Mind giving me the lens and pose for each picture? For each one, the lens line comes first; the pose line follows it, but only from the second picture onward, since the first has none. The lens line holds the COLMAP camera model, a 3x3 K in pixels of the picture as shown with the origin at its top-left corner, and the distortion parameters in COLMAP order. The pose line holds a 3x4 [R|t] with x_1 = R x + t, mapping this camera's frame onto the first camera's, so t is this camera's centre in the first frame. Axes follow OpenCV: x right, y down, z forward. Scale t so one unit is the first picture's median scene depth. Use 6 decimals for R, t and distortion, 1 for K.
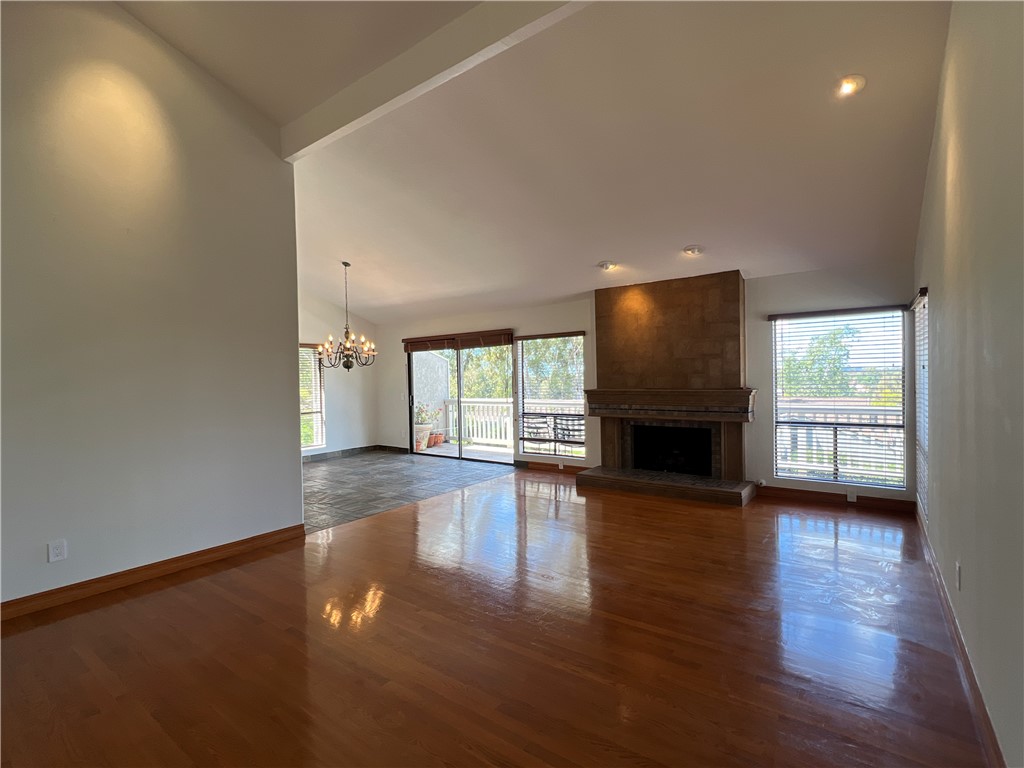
lens RADIAL K [[488.2, 0, 505.0], [0, 488.2, 379.4], [0, 0, 1]] dist [0.002214, -0.001538]
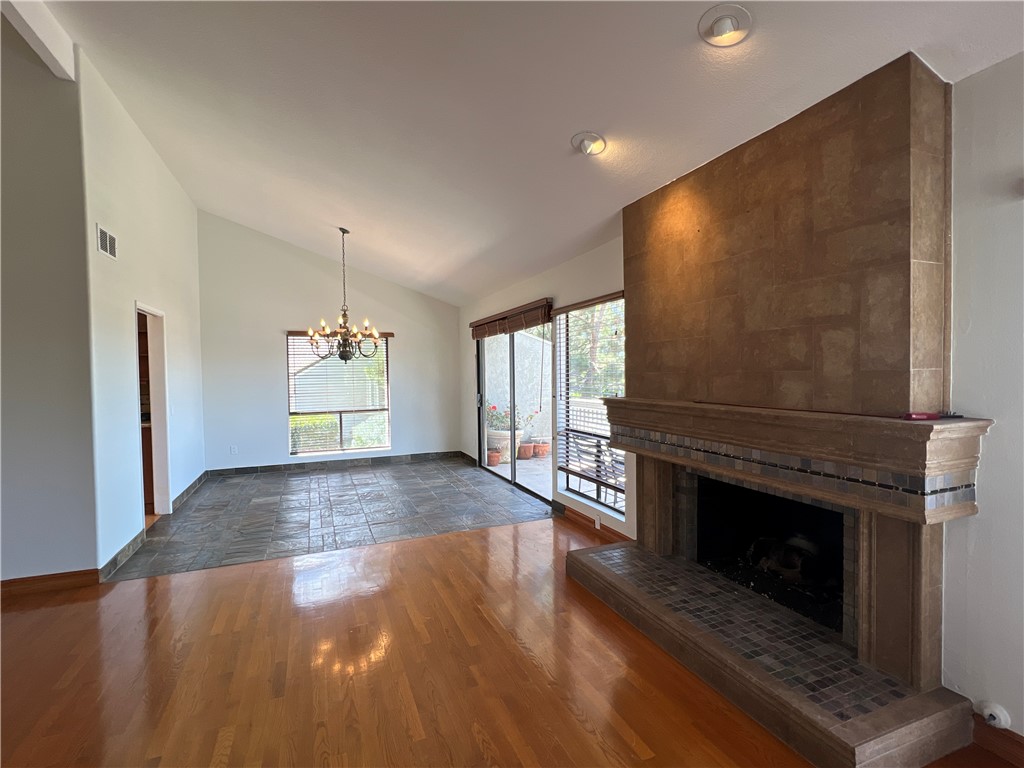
lens RADIAL K [[488.2, 0, 505.8], [0, 488.2, 380.3], [0, 0, 1]] dist [0.002214, -0.001538]
pose [[0.856752, 0.016907, -0.515451, 0.366908], [-0.006398, 0.999734, 0.022157, -0.009731], [0.515689, -0.015686, 0.856632, 0.504422]]
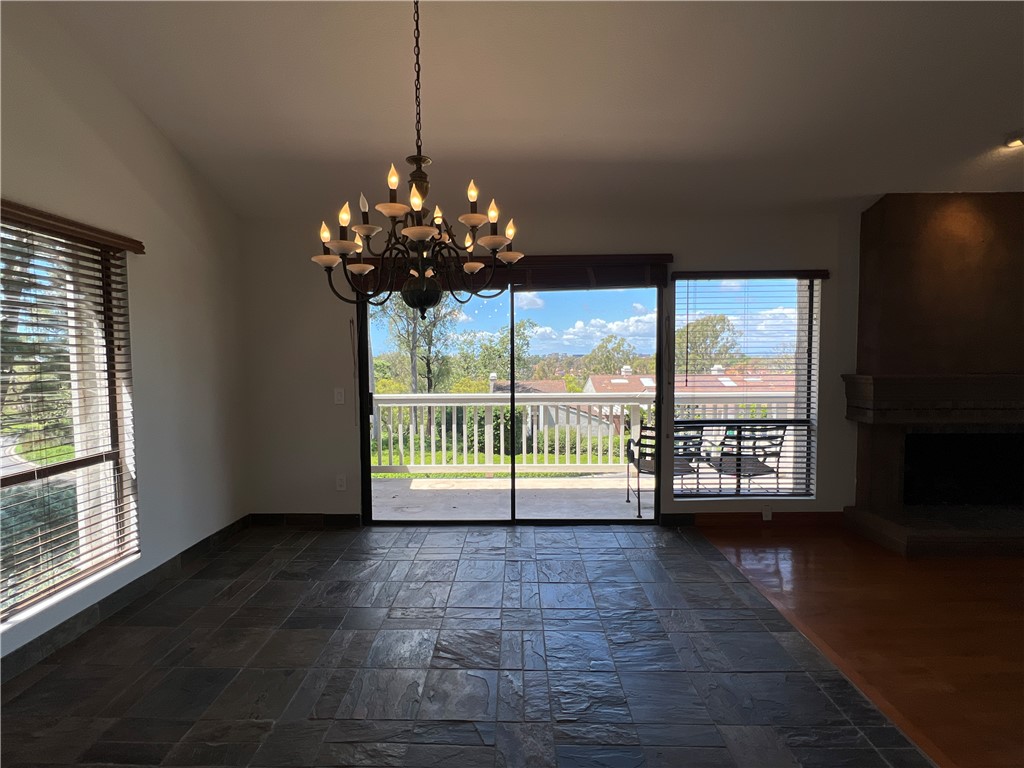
lens RADIAL K [[488.2, 0, 511.9], [0, 488.2, 381.3], [0, 0, 1]] dist [0.002214, -0.001538]
pose [[0.801927, -0.017833, 0.597155, -0.507089], [-0.005189, 0.999309, 0.036812, 0.009478], [-0.597399, -0.032619, 0.801280, 0.842860]]
